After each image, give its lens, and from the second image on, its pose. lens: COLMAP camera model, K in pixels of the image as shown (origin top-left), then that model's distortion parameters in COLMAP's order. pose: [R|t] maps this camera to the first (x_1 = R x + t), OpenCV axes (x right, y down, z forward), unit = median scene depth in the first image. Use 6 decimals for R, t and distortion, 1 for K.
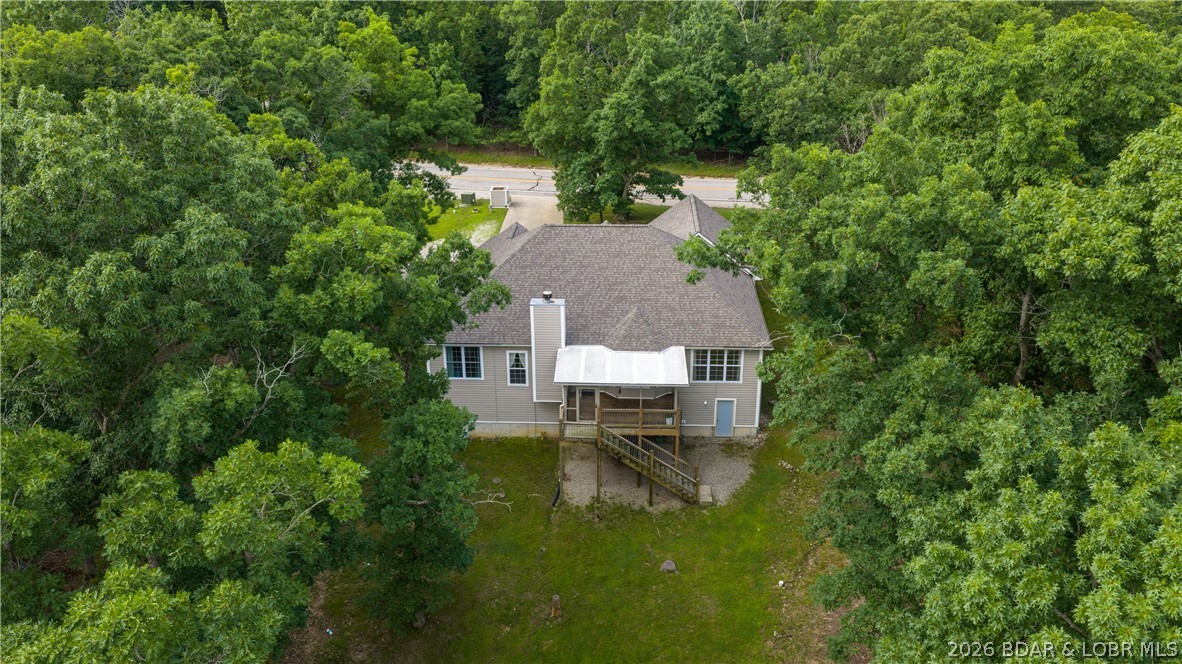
lens RADIAL K [[992.5, 0, 591.0], [0, 992.5, 332.0], [0, 0, 1]] dist [0.007999, -0.009966]
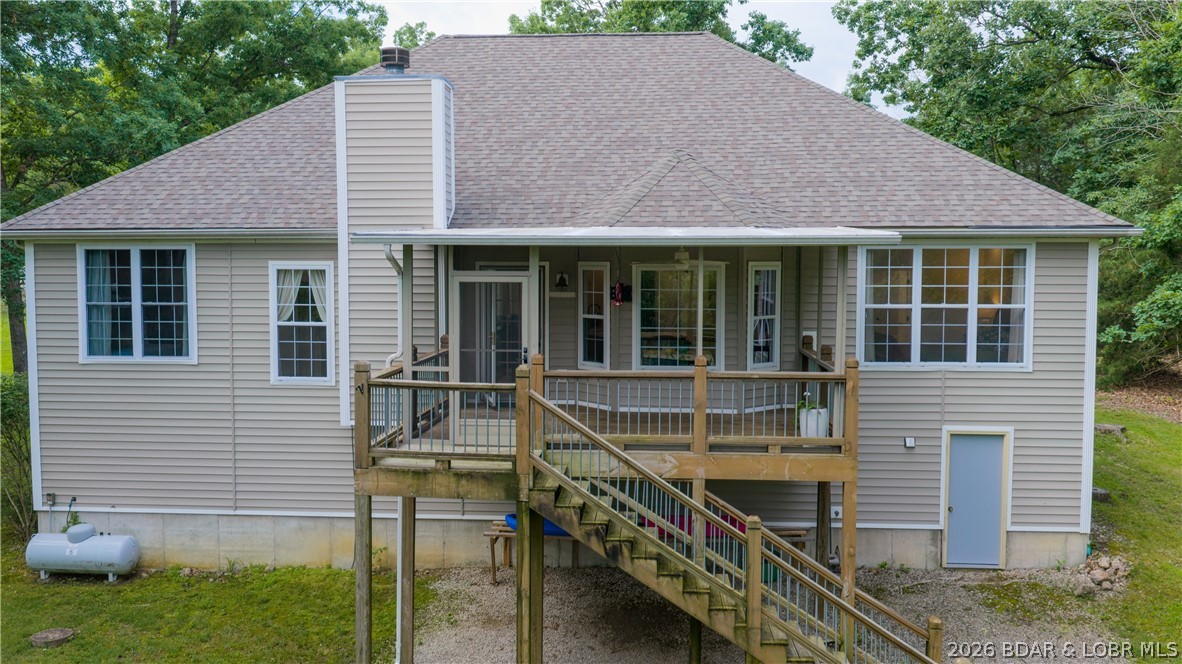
lens RADIAL K [[992.5, 0, 591.0], [0, 992.5, 332.0], [0, 0, 1]] dist [0.007999, -0.009966]
pose [[0.999415, 0.010573, -0.032533, 0.028536], [-0.021149, 0.938474, -0.344702, 0.147377], [0.026886, 0.345188, 0.938148, 0.710825]]
